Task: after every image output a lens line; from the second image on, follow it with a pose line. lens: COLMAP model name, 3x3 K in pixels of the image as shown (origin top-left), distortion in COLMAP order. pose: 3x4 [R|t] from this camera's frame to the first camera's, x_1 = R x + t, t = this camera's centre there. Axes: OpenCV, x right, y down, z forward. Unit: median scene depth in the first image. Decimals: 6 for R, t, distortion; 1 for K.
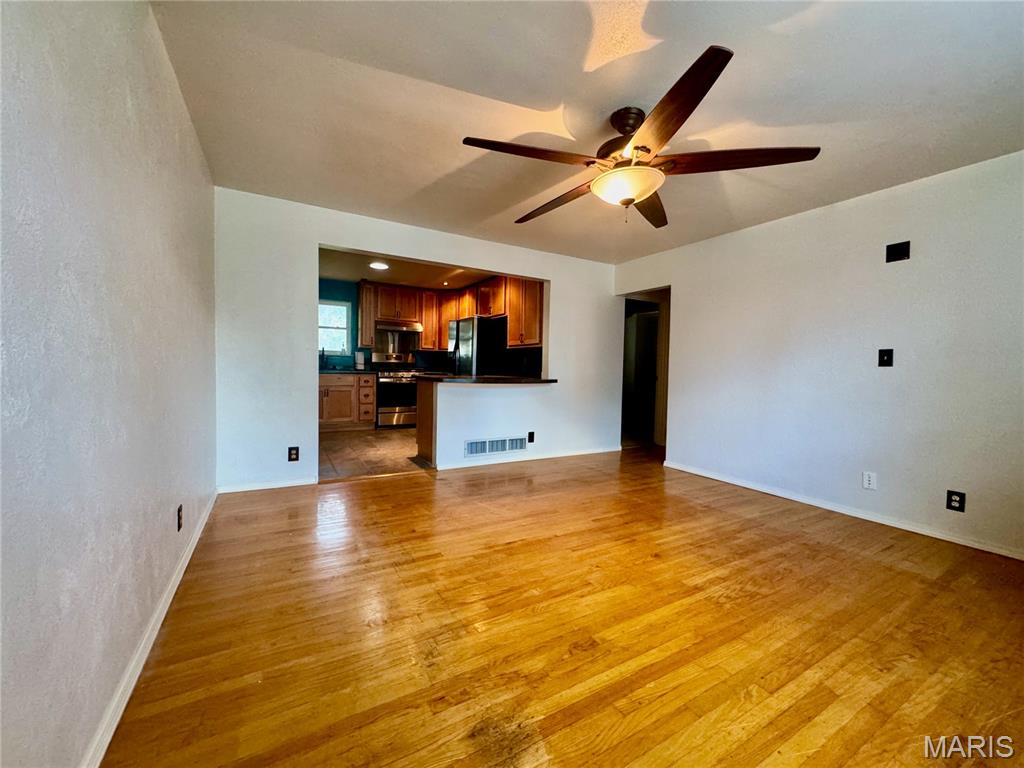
lens RADIAL K [[408.5, 0, 512.7], [0, 408.5, 381.7], [0, 0, 1]] dist [-0.002525, 0.000264]
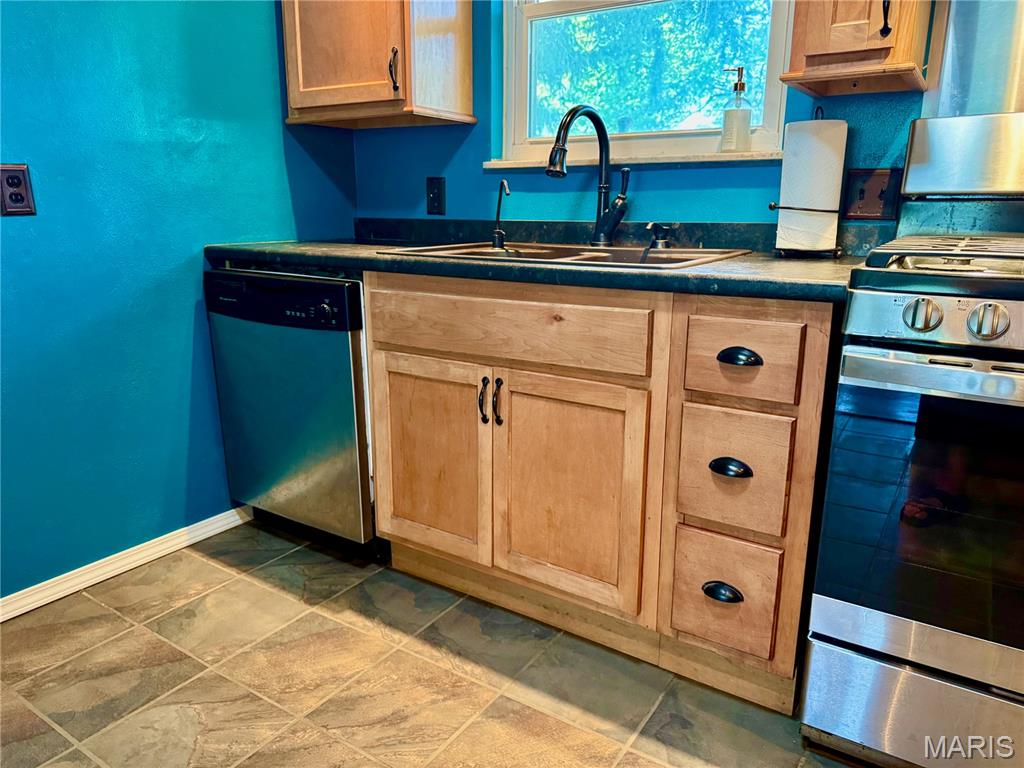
lens RADIAL K [[723.2, 0, 512.0], [0, 723.2, 384.0], [0, 0, 1]] dist [0.080534, -0.109465]
pose [[0.444123, 0.196118, -0.874238, -0.432123], [-0.026635, 0.978208, 0.205911, -0.079438], [0.895570, -0.068164, 0.439669, 1.849511]]
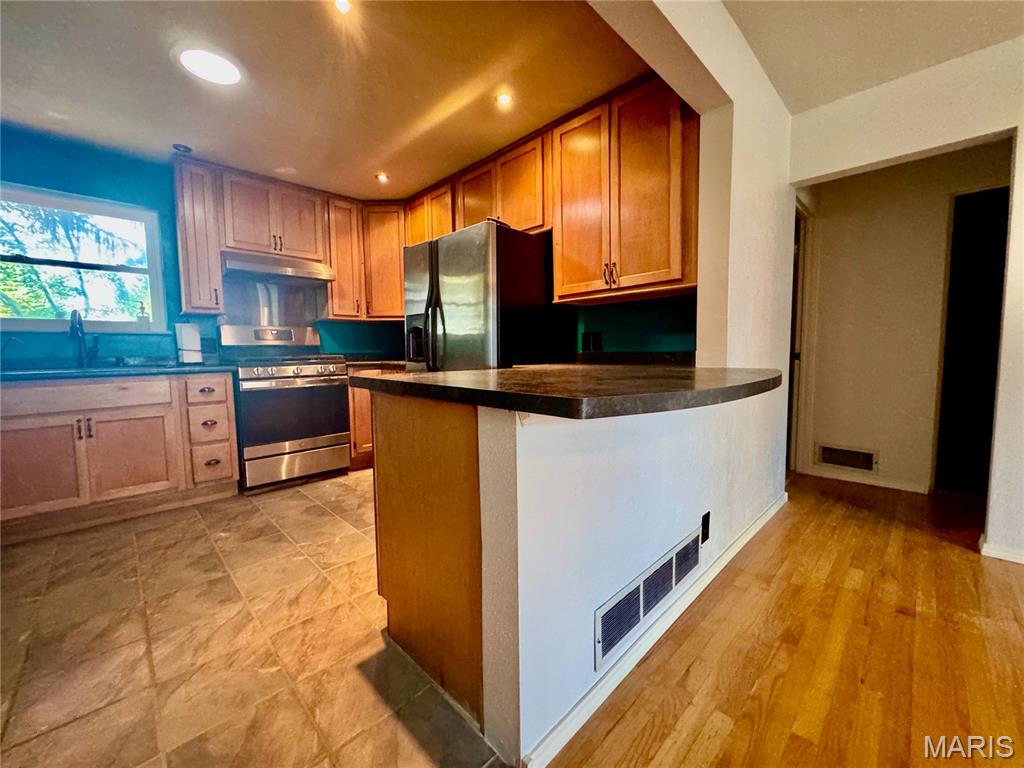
lens RADIAL K [[408.5, 0, 512.7], [0, 408.5, 381.7], [0, 0, 1]] dist [-0.002525, 0.000264]
pose [[0.967423, -0.054837, 0.247154, -0.338474], [0.044315, 0.997867, 0.047939, -0.035501], [-0.249255, -0.035424, 0.967790, 1.118187]]
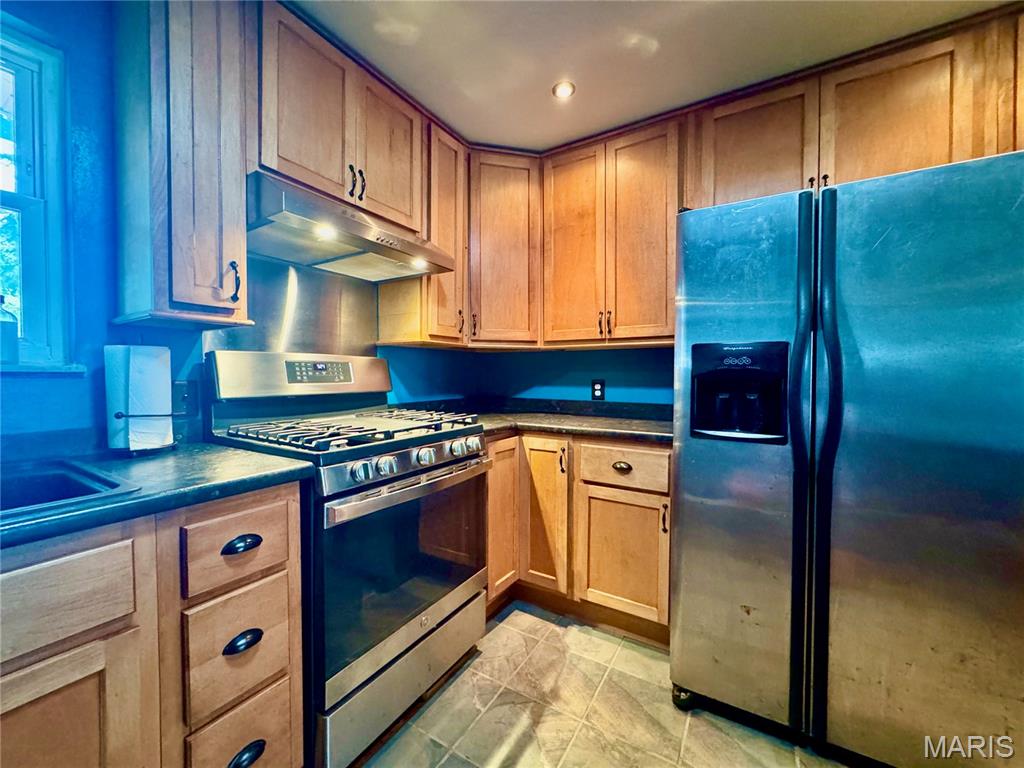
lens RADIAL K [[408.5, 0, 512.7], [0, 408.5, 381.7], [0, 0, 1]] dist [-0.002525, 0.000264]
pose [[0.875354, -0.031711, 0.482442, -0.749417], [0.037789, 0.999282, -0.002881, -0.119847], [-0.482004, 0.020753, 0.875923, 1.810744]]
